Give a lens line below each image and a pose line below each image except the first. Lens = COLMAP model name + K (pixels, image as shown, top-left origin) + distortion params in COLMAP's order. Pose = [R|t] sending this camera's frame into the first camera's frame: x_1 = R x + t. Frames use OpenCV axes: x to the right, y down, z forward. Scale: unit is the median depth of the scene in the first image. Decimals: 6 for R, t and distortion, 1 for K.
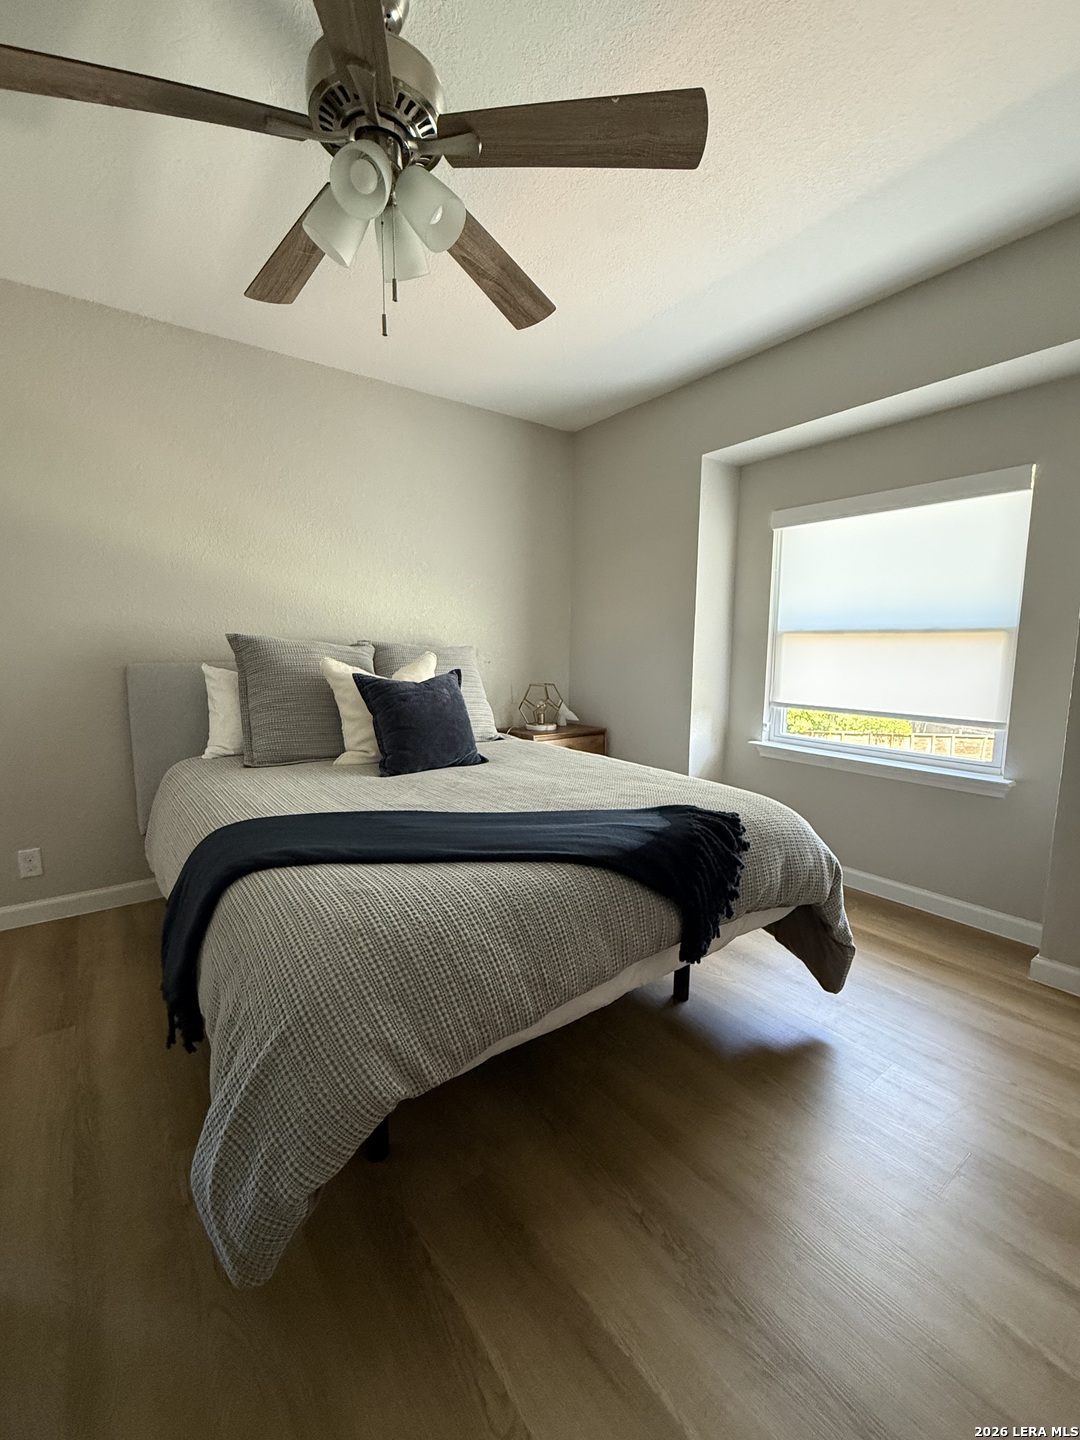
lens RADIAL K [[576.6, 0, 540.4], [0, 576.6, 719.5], [0, 0, 1]] dist [-0.001722, -0.000097]
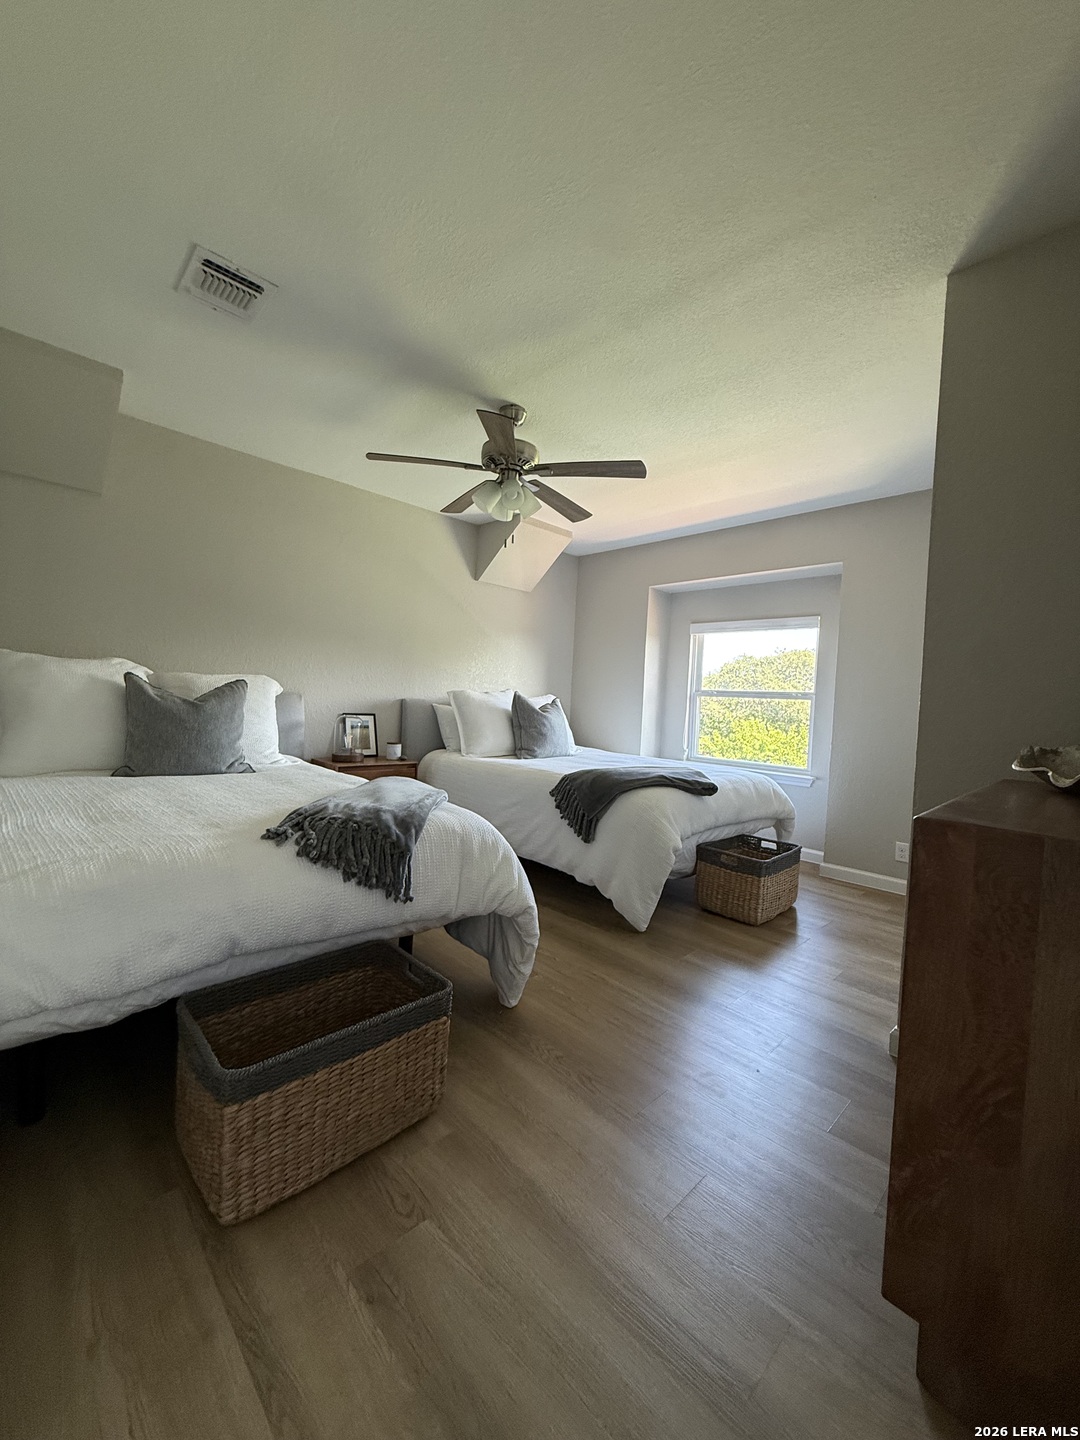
lens RADIAL K [[576.6, 0, 540.1], [0, 576.6, 720.7], [0, 0, 1]] dist [-0.001722, -0.000097]
pose [[0.996192, 0.030957, 0.081501, -0.213477], [-0.023277, 0.995342, -0.093558, 0.120943], [-0.084017, 0.091304, 0.992272, -0.804249]]
